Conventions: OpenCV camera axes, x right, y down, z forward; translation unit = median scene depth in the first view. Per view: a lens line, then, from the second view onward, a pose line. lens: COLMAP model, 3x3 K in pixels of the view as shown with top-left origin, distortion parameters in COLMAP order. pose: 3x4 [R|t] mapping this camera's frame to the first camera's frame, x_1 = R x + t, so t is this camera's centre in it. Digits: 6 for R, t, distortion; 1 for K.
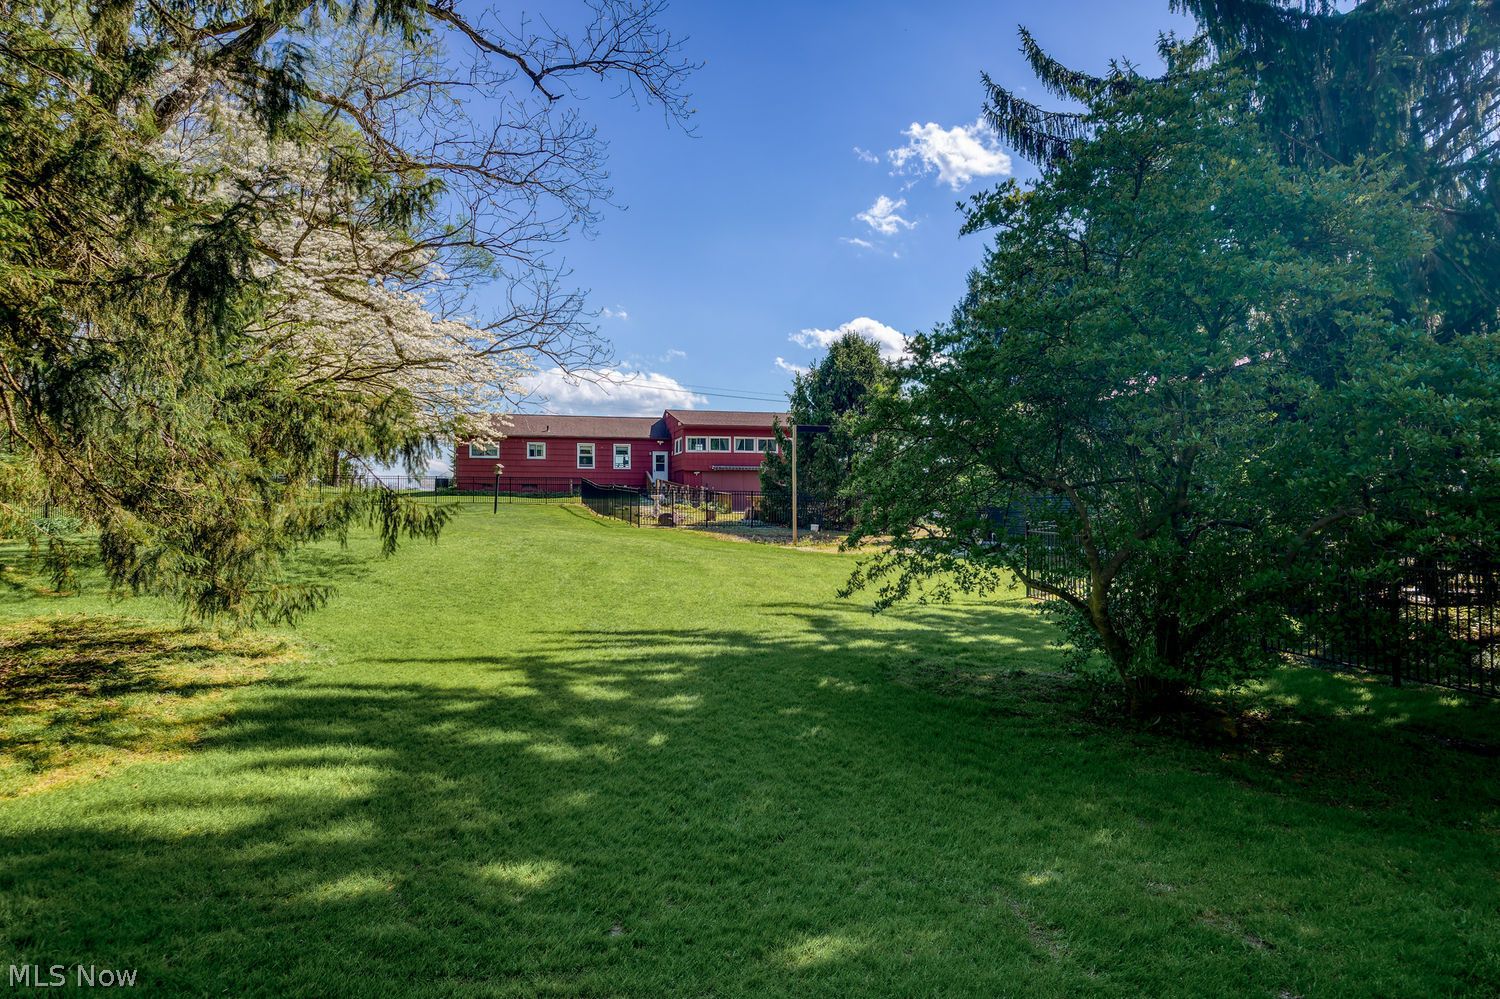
lens RADIAL K [[957.8, 0, 750.3], [0, 957.8, 502.1], [0, 0, 1]] dist [0.003026, 0.000911]
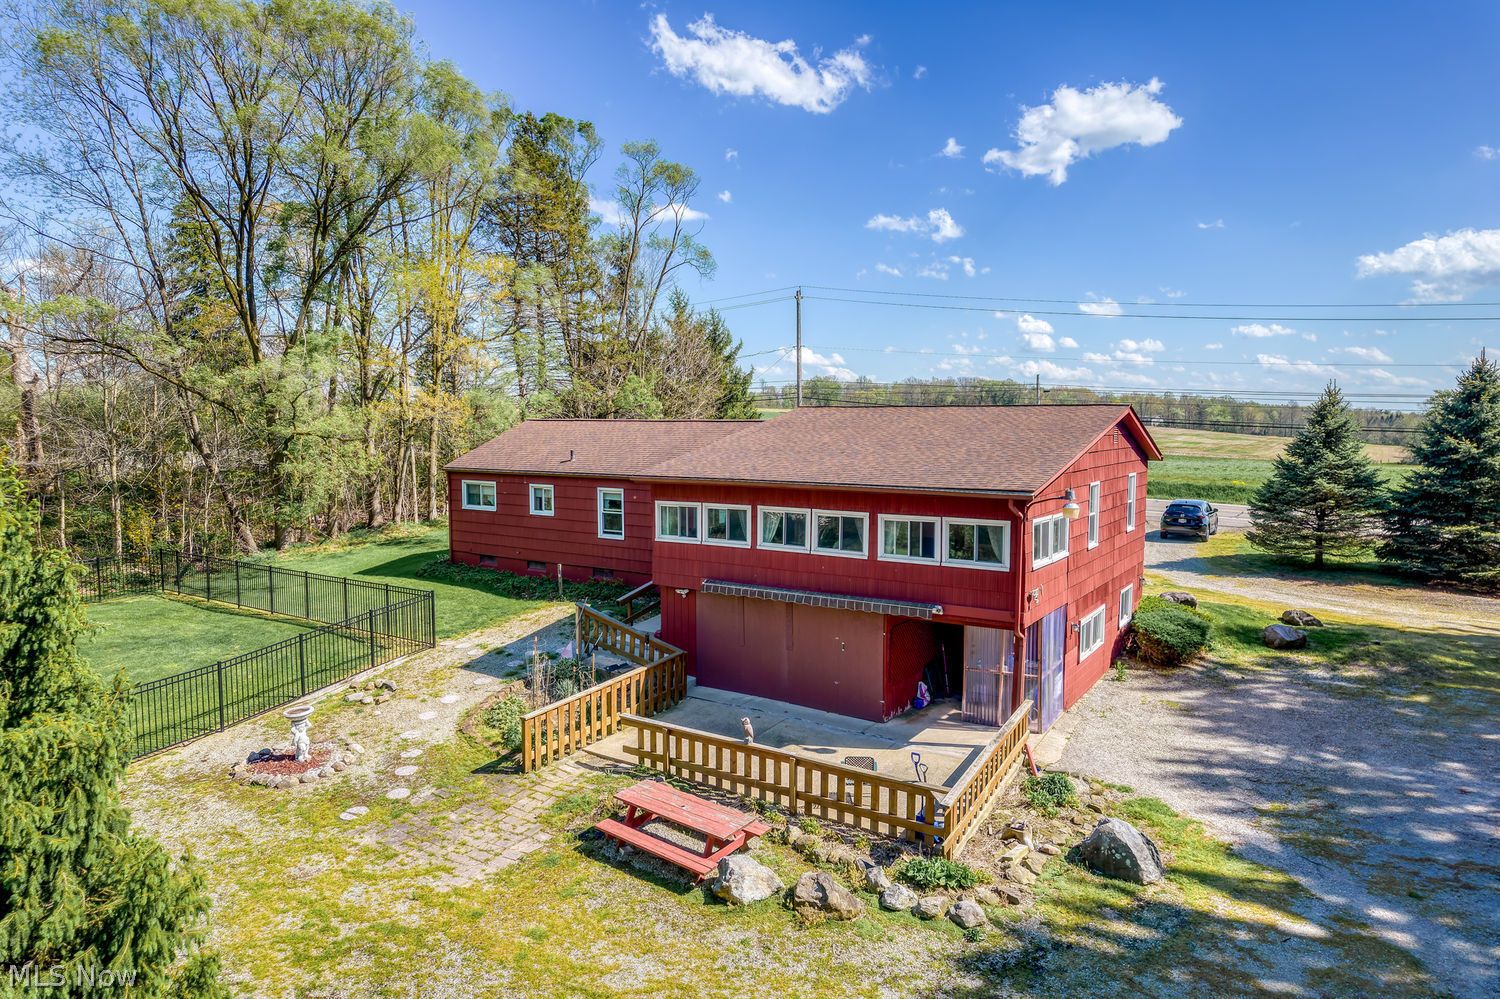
lens RADIAL K [[957.8, 0, 750.7], [0, 957.8, 501.6], [0, 0, 1]] dist [0.003026, 0.000911]
pose [[0.683917, 0.062741, -0.726857, 0.241558], [0.013857, 0.994998, 0.098925, -0.102744], [0.729429, -0.077729, 0.679626, 0.714872]]
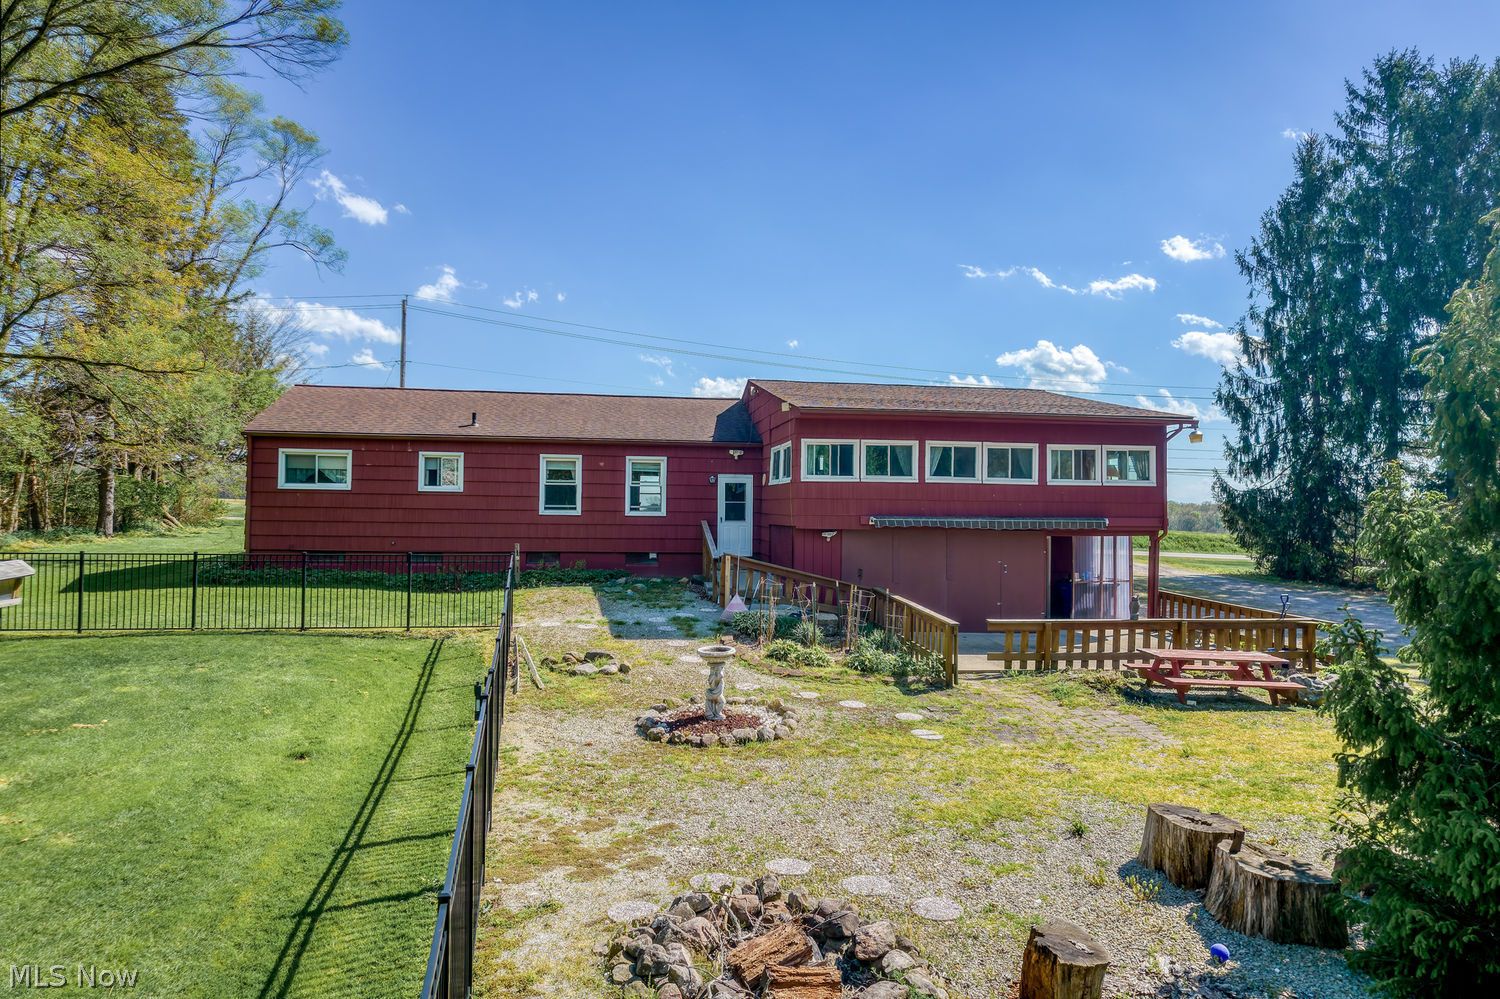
lens RADIAL K [[957.8, 0, 749.6], [0, 957.8, 497.9], [0, 0, 1]] dist [0.003026, 0.000911]
pose [[0.996723, 0.009906, -0.080286, -0.054433], [-0.010205, 0.999942, -0.003309, -0.041694], [0.080249, 0.004117, 0.996766, 0.585843]]
